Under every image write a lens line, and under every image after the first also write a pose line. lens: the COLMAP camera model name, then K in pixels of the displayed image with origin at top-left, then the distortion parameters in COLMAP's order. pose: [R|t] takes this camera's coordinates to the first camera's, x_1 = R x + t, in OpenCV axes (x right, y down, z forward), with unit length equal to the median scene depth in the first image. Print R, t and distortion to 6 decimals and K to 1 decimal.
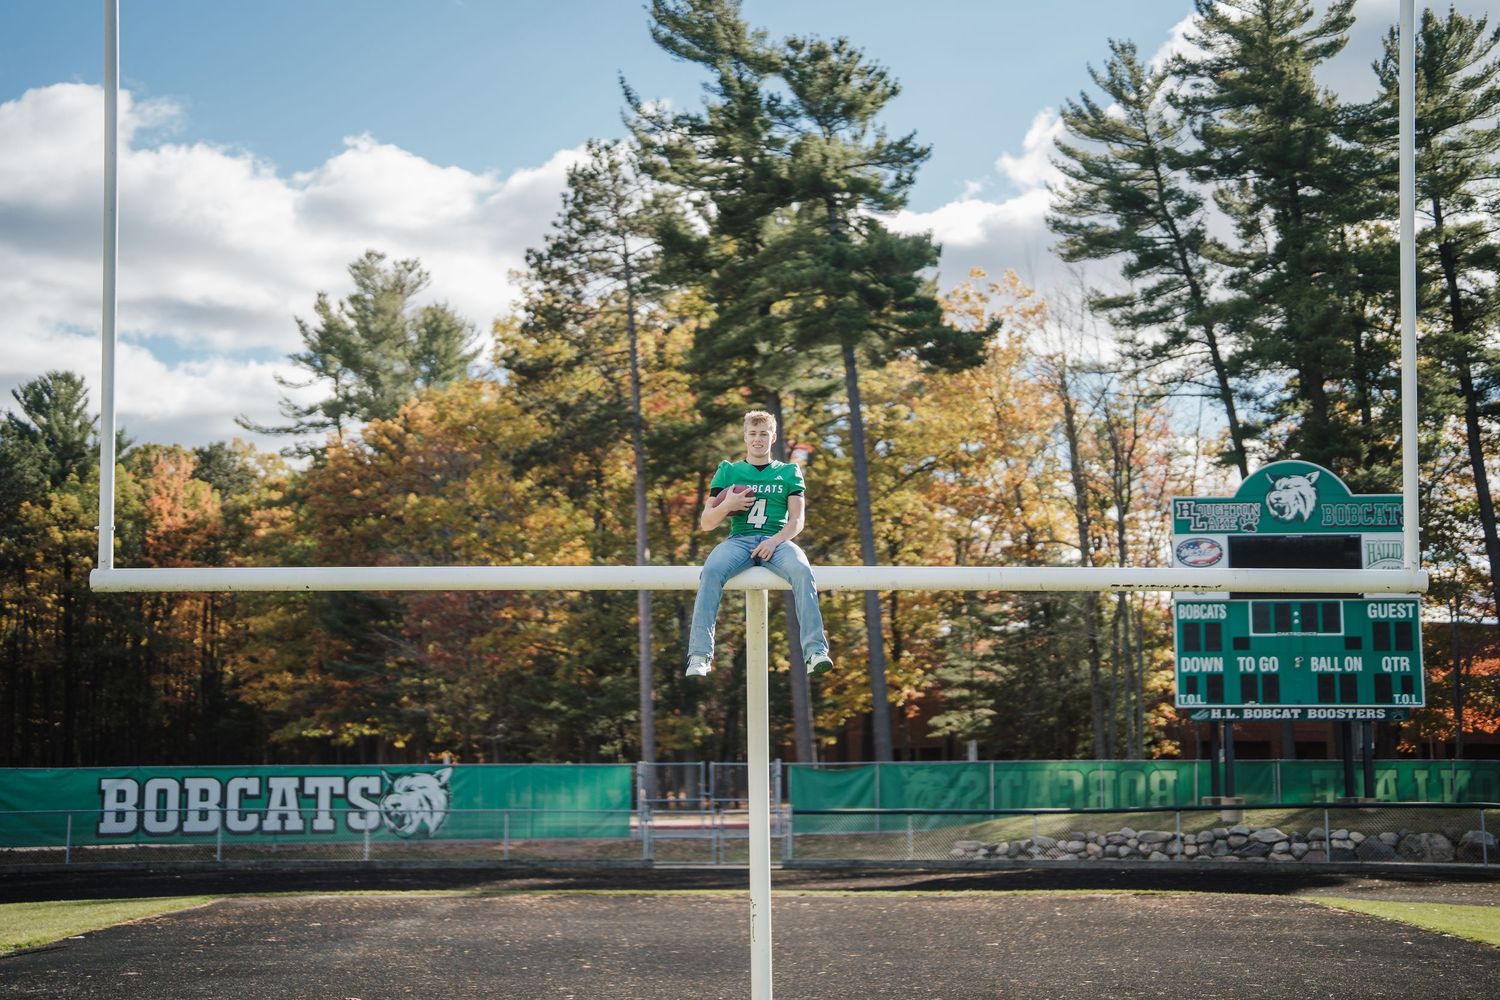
lens RADIAL K [[2224.7, 0, 750.0], [0, 2224.7, 500.0], [0, 0, 1]] dist [-0.243236, 1.570356]
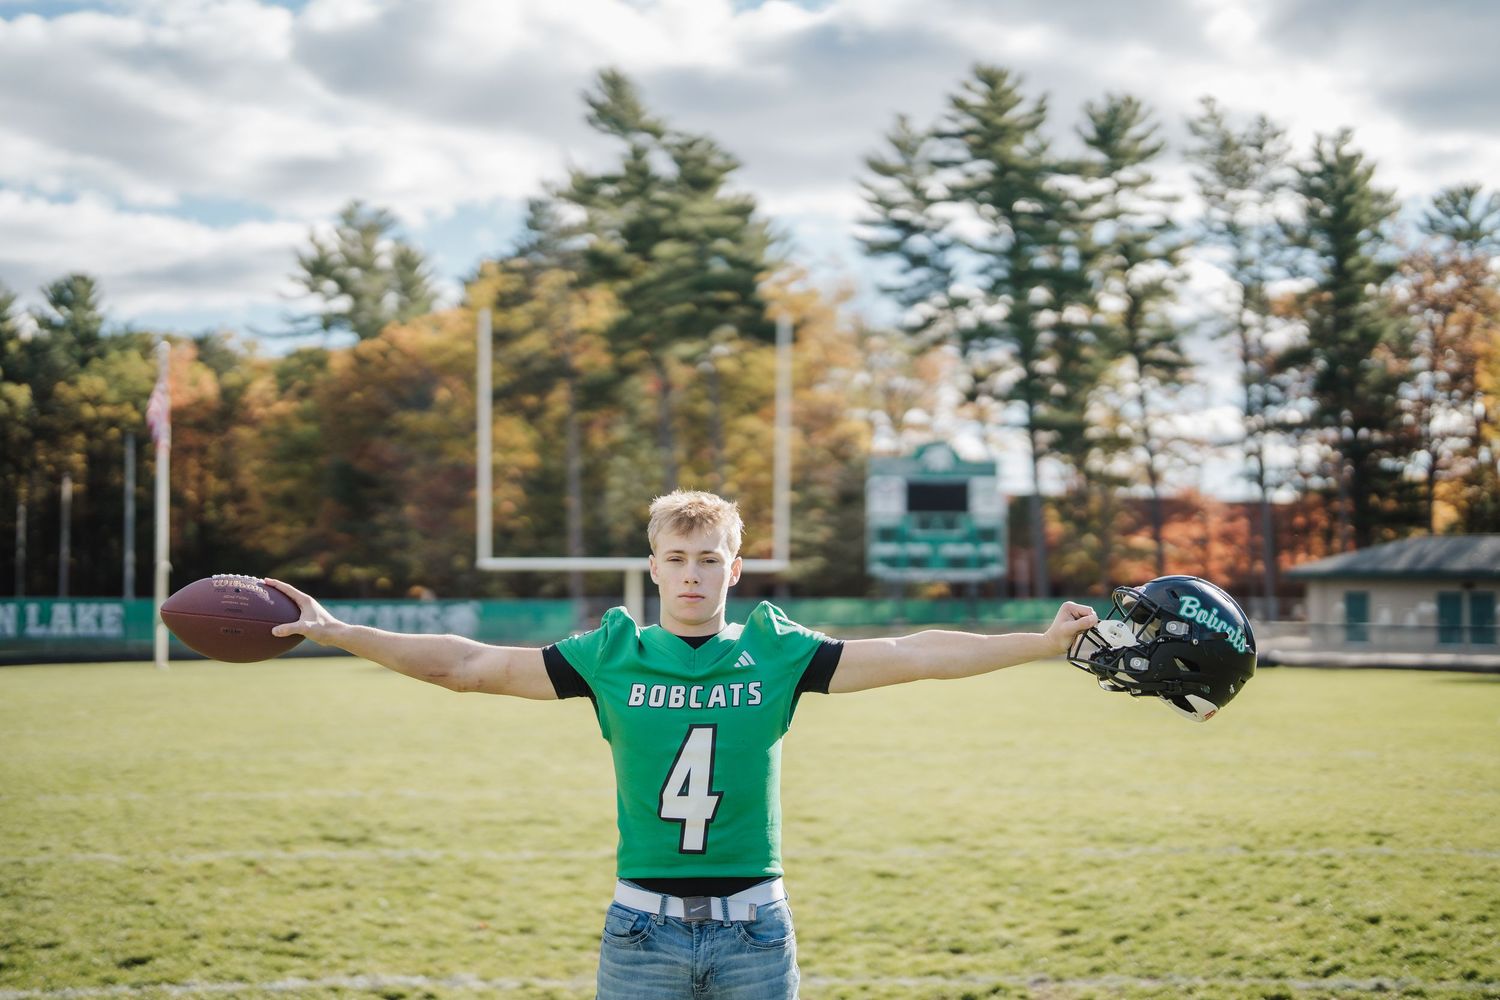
lens RADIAL K [[2176.9, 0, 753.0], [0, 2176.9, 474.4], [0, 0, 1]] dist [-0.146767, 1.365498]
pose [[0.998880, 0.006249, 0.046911, 0.003619], [-0.009286, 0.997856, 0.064791, -0.059619], [-0.046406, -0.065154, 0.996796, -0.459336]]
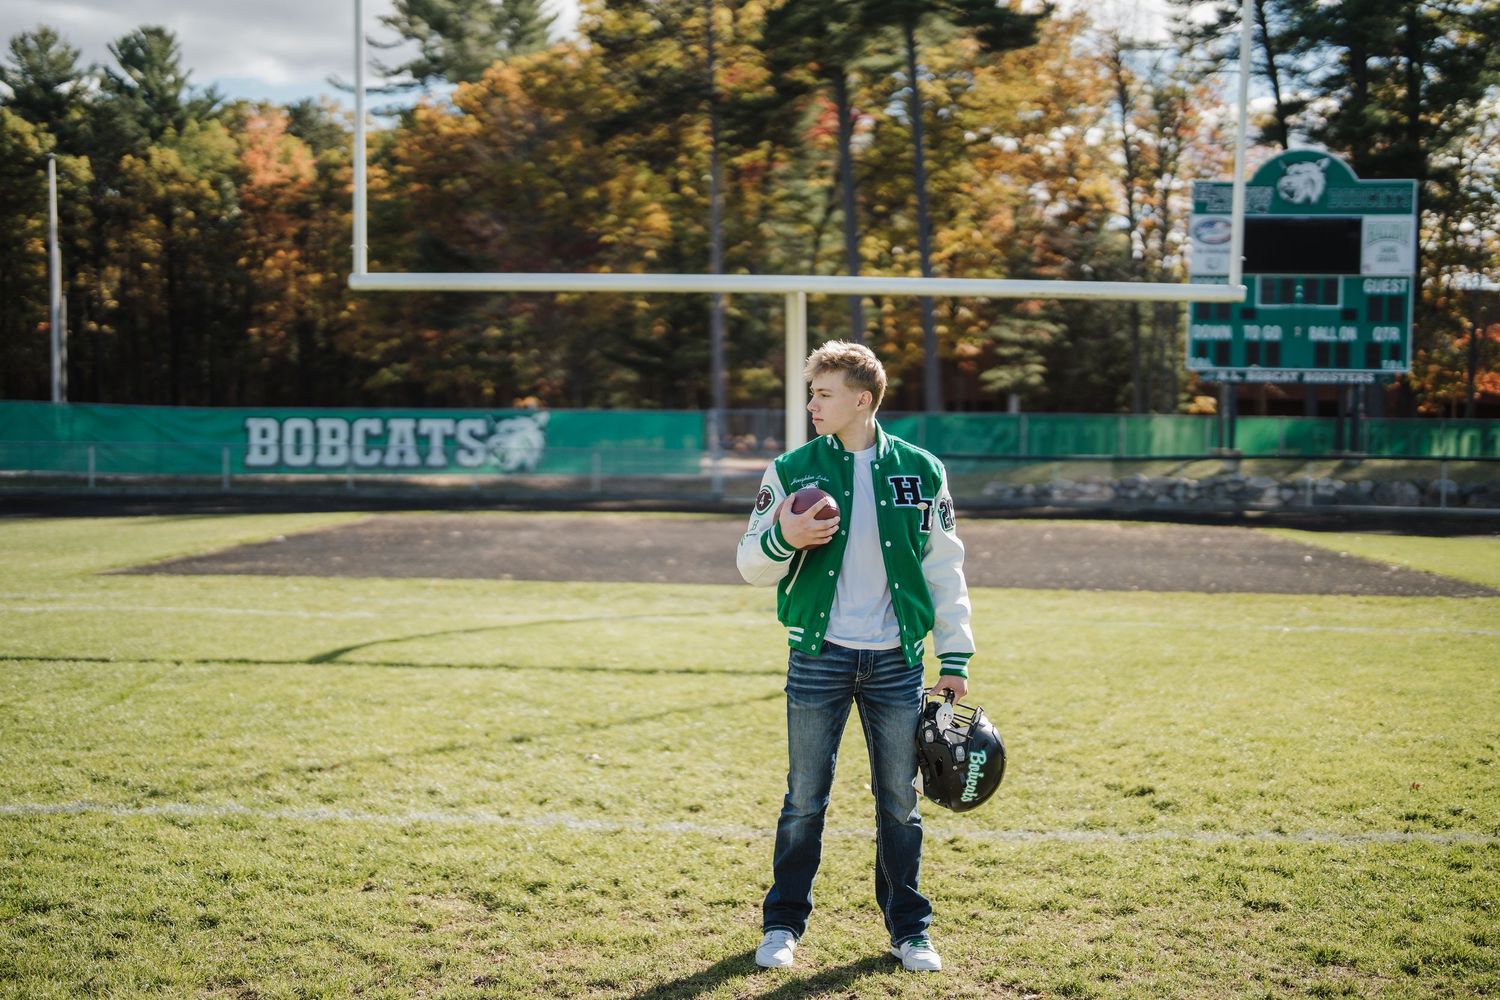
lens RADIAL K [[2176.9, 0, 753.0], [0, 2176.9, 474.4], [0, 0, 1]] dist [-0.146767, 1.365498]
pose [[0.999436, 0.015698, -0.029680, 0.002677], [-0.011189, 0.989163, 0.146396, -0.007355], [0.031656, -0.145981, 0.988781, -0.063569]]
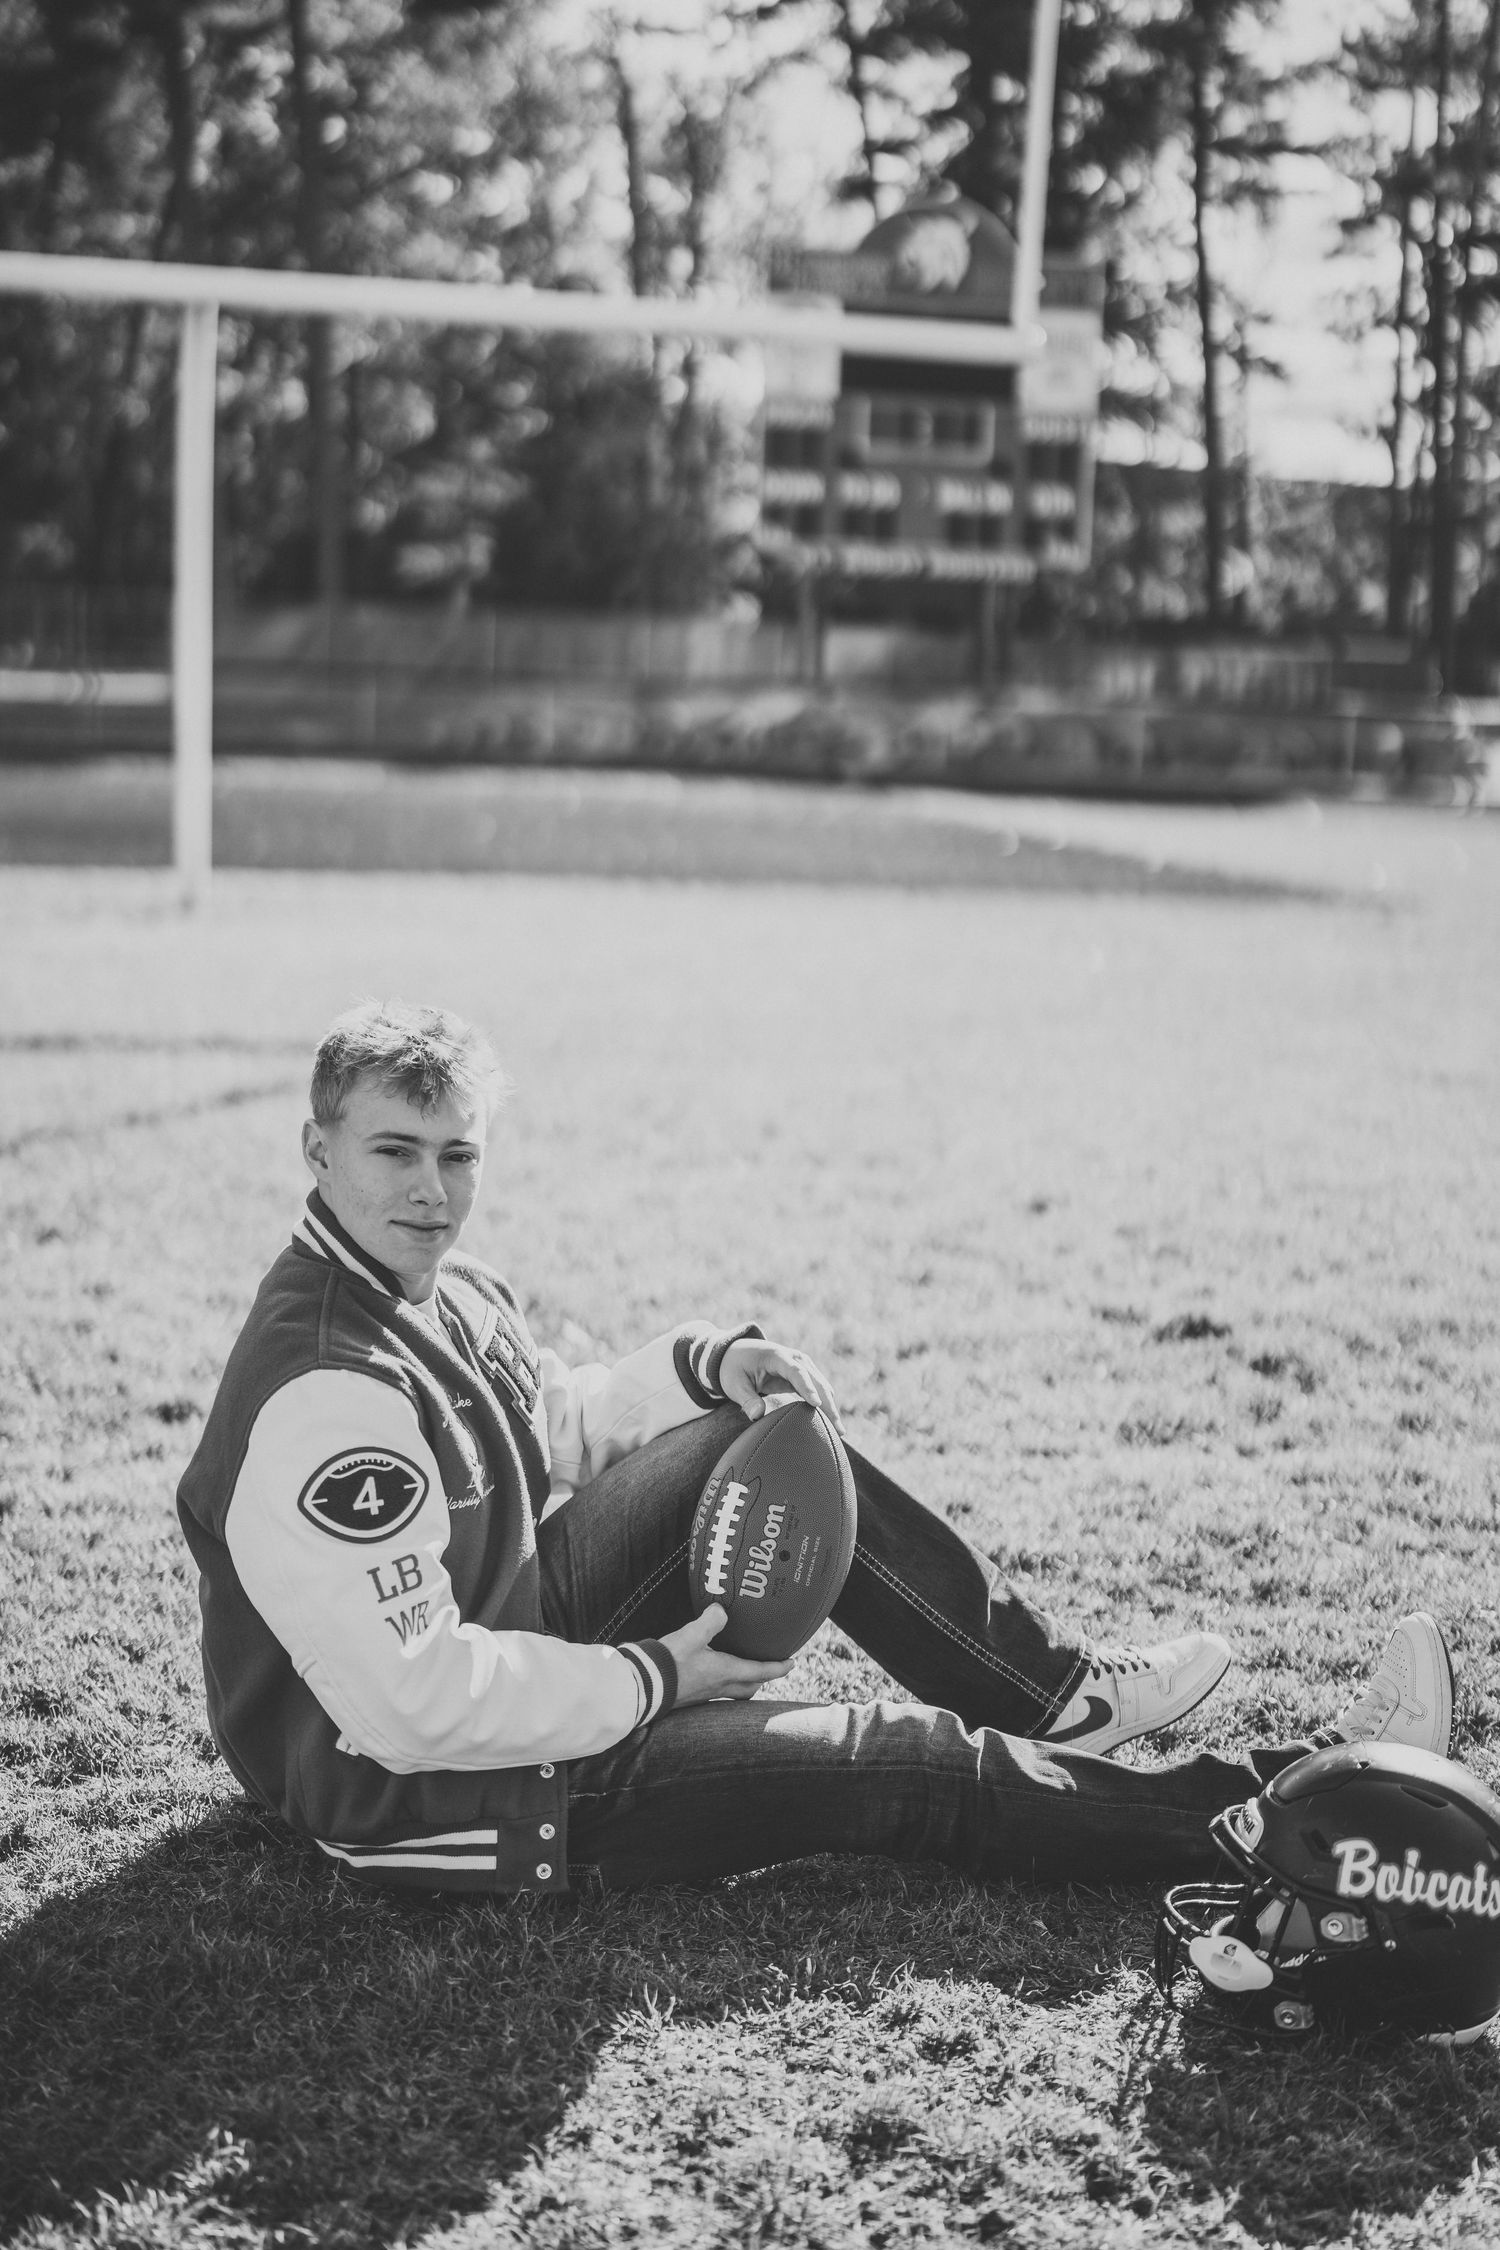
lens RADIAL K [[3265.3, 0, 791.6], [0, 3265.3, 1128.4], [0, 0, 1]] dist [-0.146767, 1.365498]
pose [[0.978853, 0.014570, 0.204044, -0.003540], [-0.068454, 0.963285, 0.259608, 0.000723], [-0.192770, -0.268086, 0.943912, -0.026481]]
